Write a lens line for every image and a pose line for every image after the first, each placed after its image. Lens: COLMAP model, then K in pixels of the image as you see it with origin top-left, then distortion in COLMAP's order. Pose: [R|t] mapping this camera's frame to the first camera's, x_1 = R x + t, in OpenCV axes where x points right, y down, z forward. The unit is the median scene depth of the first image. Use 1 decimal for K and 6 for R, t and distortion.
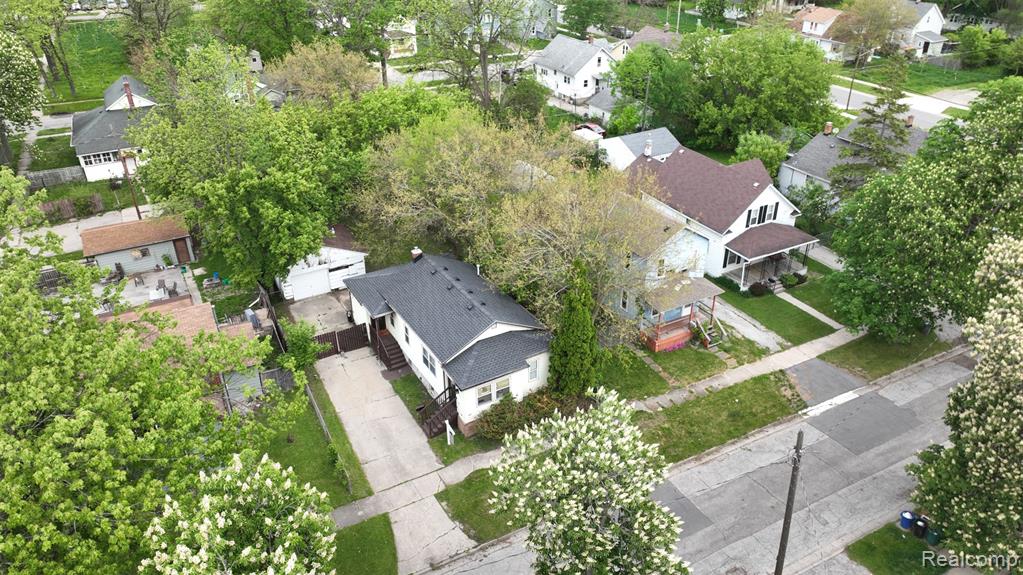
lens RADIAL K [[720.8, 0, 513.0], [0, 720.8, 286.1], [0, 0, 1]] dist [0.001635, 0.014195]
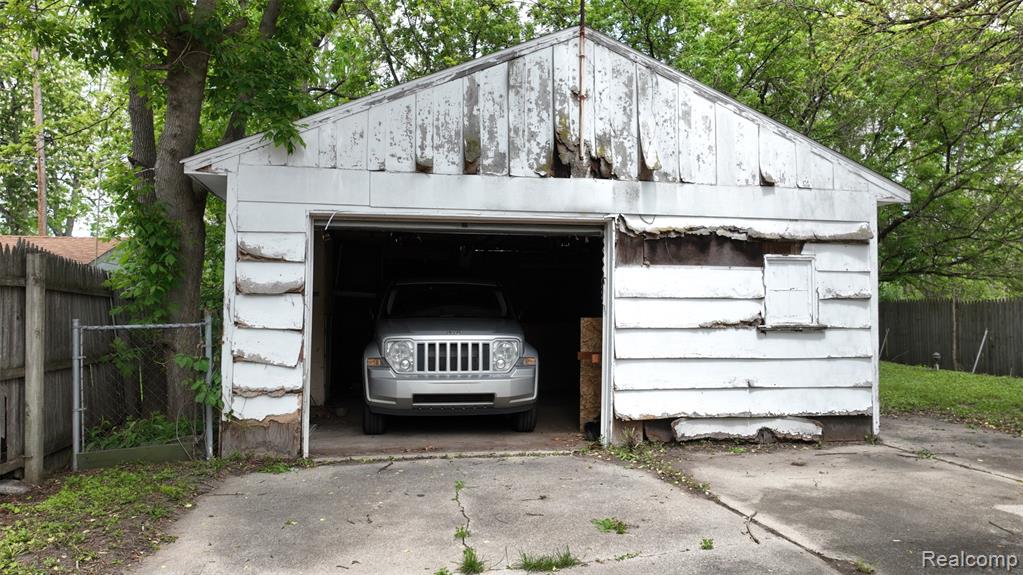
lens RADIAL K [[720.8, 0, 516.6], [0, 720.8, 282.5], [0, 0, 1]] dist [0.001635, 0.014195]
pose [[0.951901, -0.006824, -0.306331, -0.266997], [-0.154614, 0.852440, -0.499441, 0.056354], [0.264536, 0.522781, 0.810383, 1.024464]]
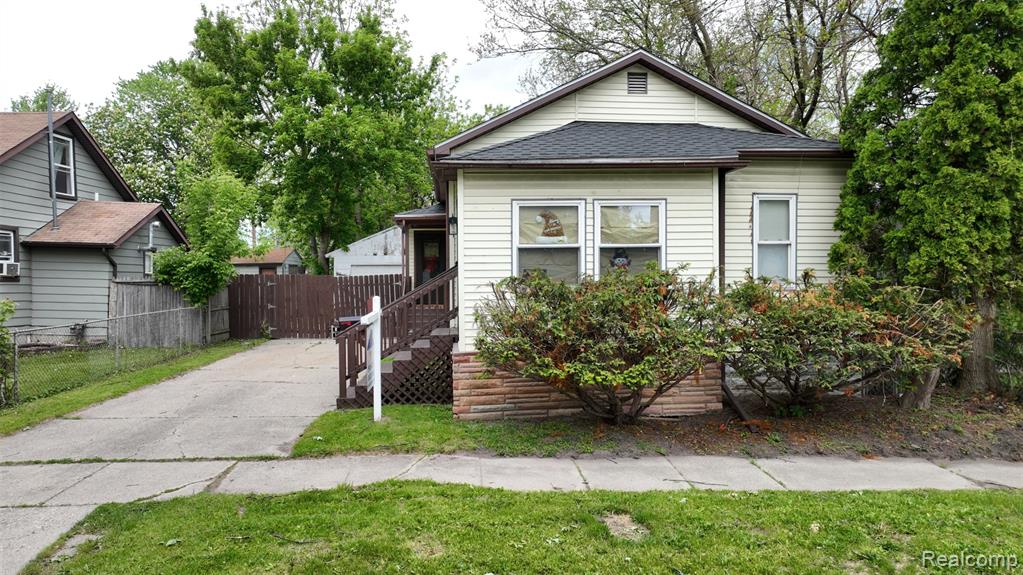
lens RADIAL K [[720.8, 0, 513.9], [0, 720.8, 285.3], [0, 0, 1]] dist [0.001635, 0.014195]
pose [[0.902943, 0.013352, -0.429553, 0.050347], [-0.212914, 0.882129, -0.420139, 0.231885], [0.373311, 0.470819, 0.799355, 0.679135]]
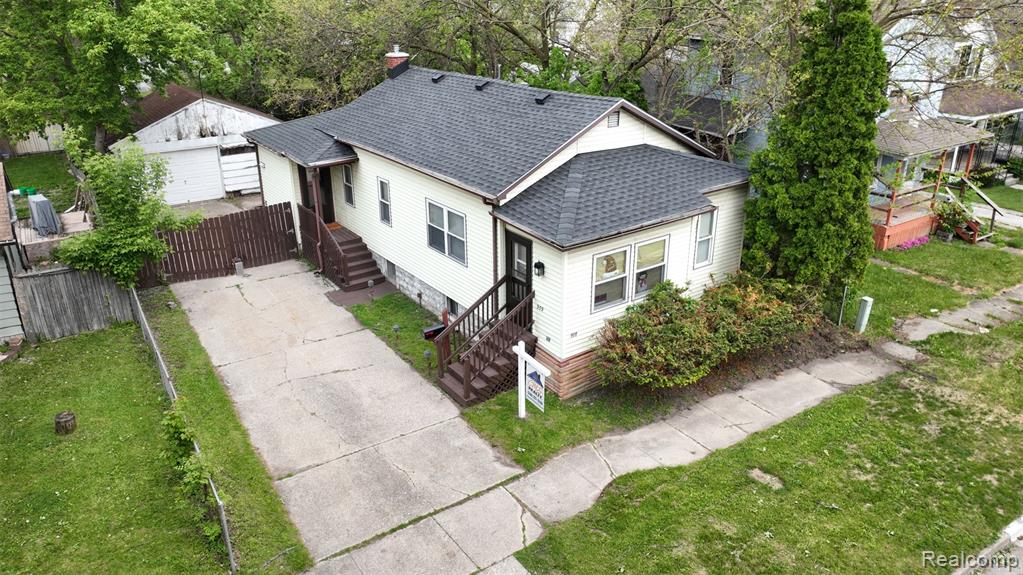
lens RADIAL K [[720.8, 0, 512.4], [0, 720.8, 284.6], [0, 0, 1]] dist [0.001635, 0.014195]
pose [[0.995655, -0.031243, 0.087725, -0.104934], [0.041412, 0.992314, -0.116607, 0.166146], [-0.083408, 0.119733, 0.989296, 0.537740]]
